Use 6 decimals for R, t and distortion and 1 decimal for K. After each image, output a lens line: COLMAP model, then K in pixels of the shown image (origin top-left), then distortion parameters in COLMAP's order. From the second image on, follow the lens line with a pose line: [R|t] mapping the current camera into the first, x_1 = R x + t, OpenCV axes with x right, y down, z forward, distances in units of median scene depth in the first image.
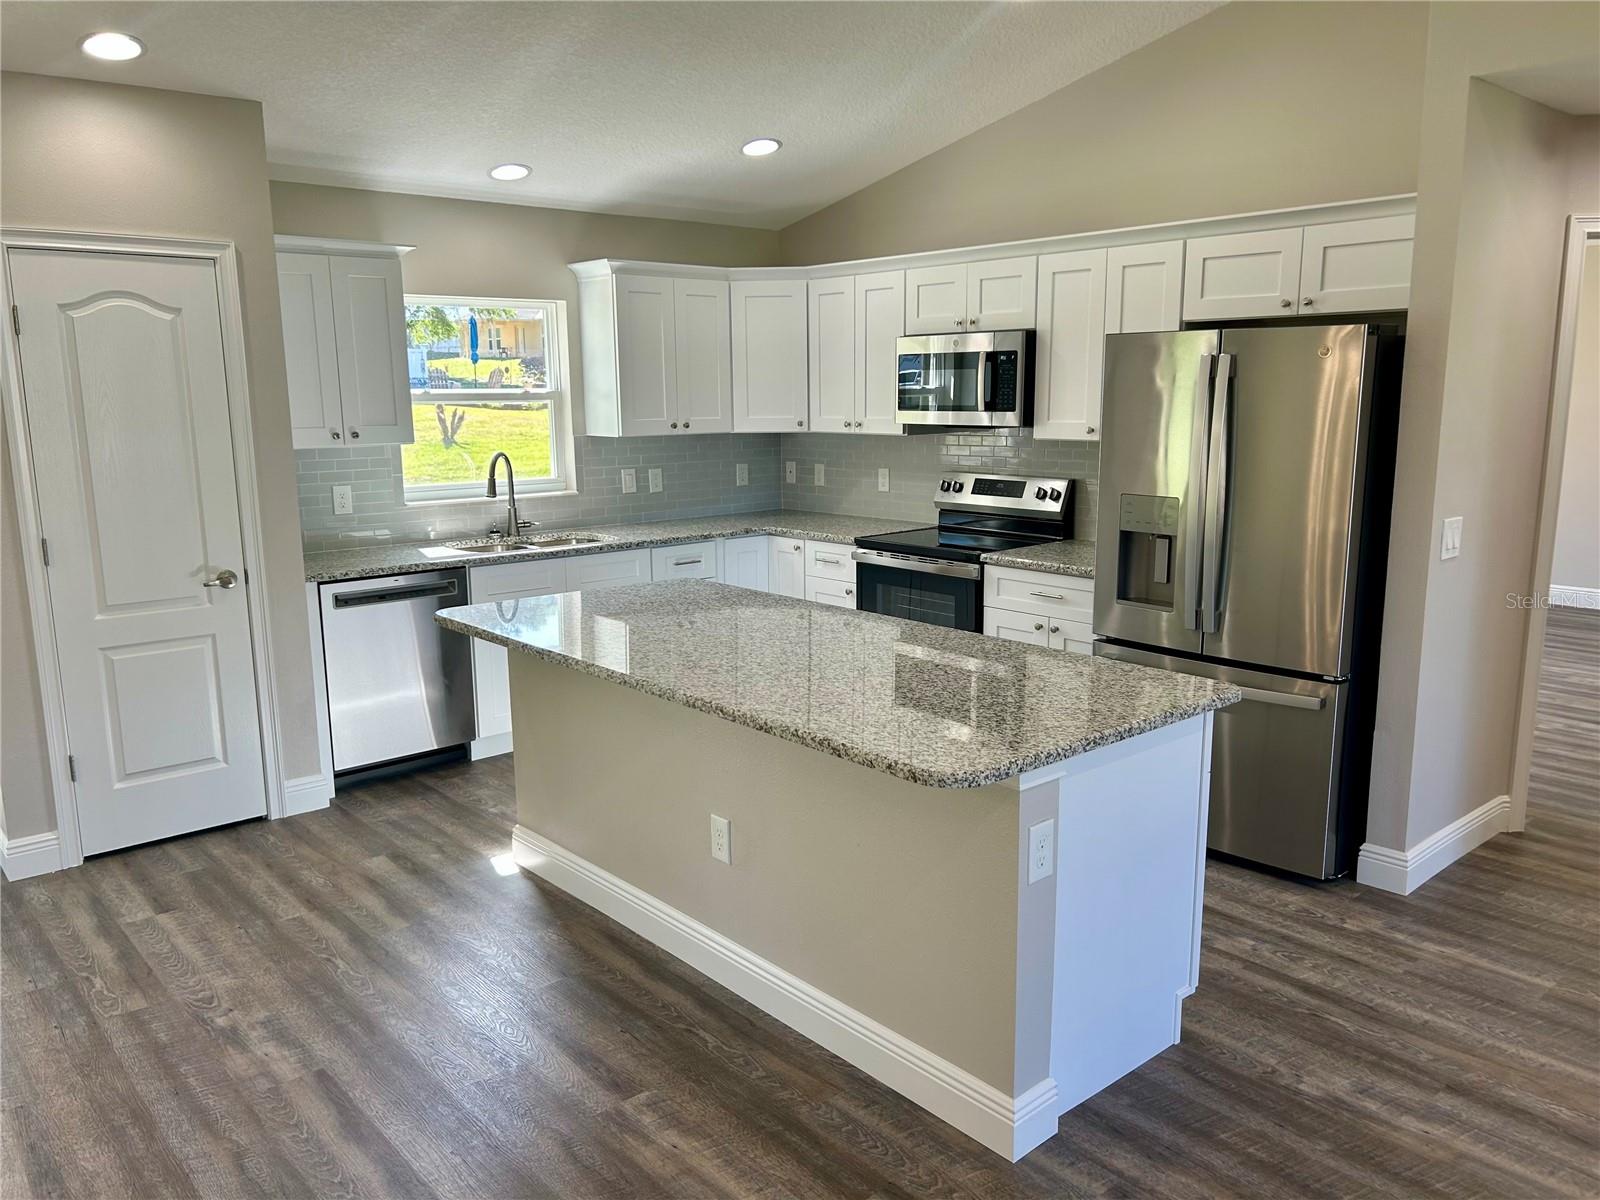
lens RADIAL K [[1196.7, 0, 800.0], [0, 1196.7, 600.0], [0, 0, 1]] dist [0.086134, -0.117316]
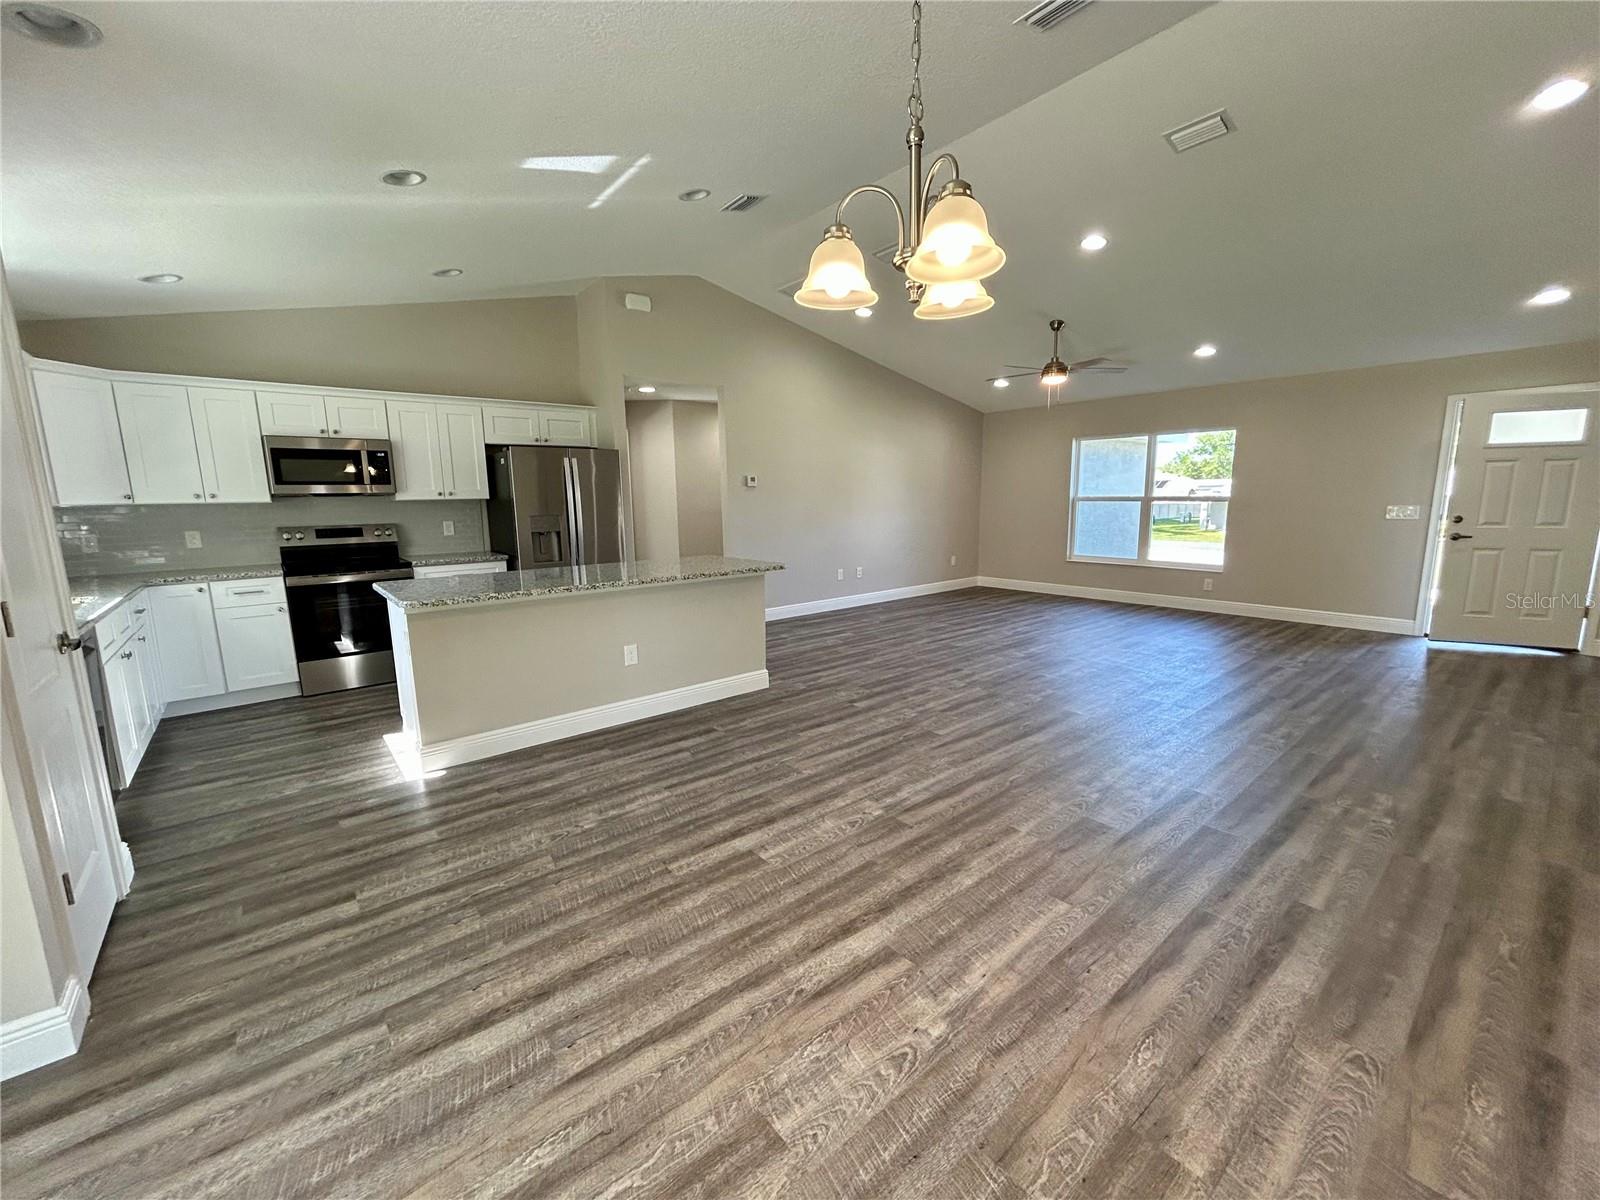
lens RADIAL K [[643.9, 0, 800.0], [0, 643.9, 600.0], [0, 0, 1]] dist [0.001210, 0.000274]
pose [[0.023565, -0.152202, 0.988068, -0.815563], [0.193657, 0.970317, 0.144849, -0.010801], [-0.980786, 0.187933, 0.052341, 0.397410]]
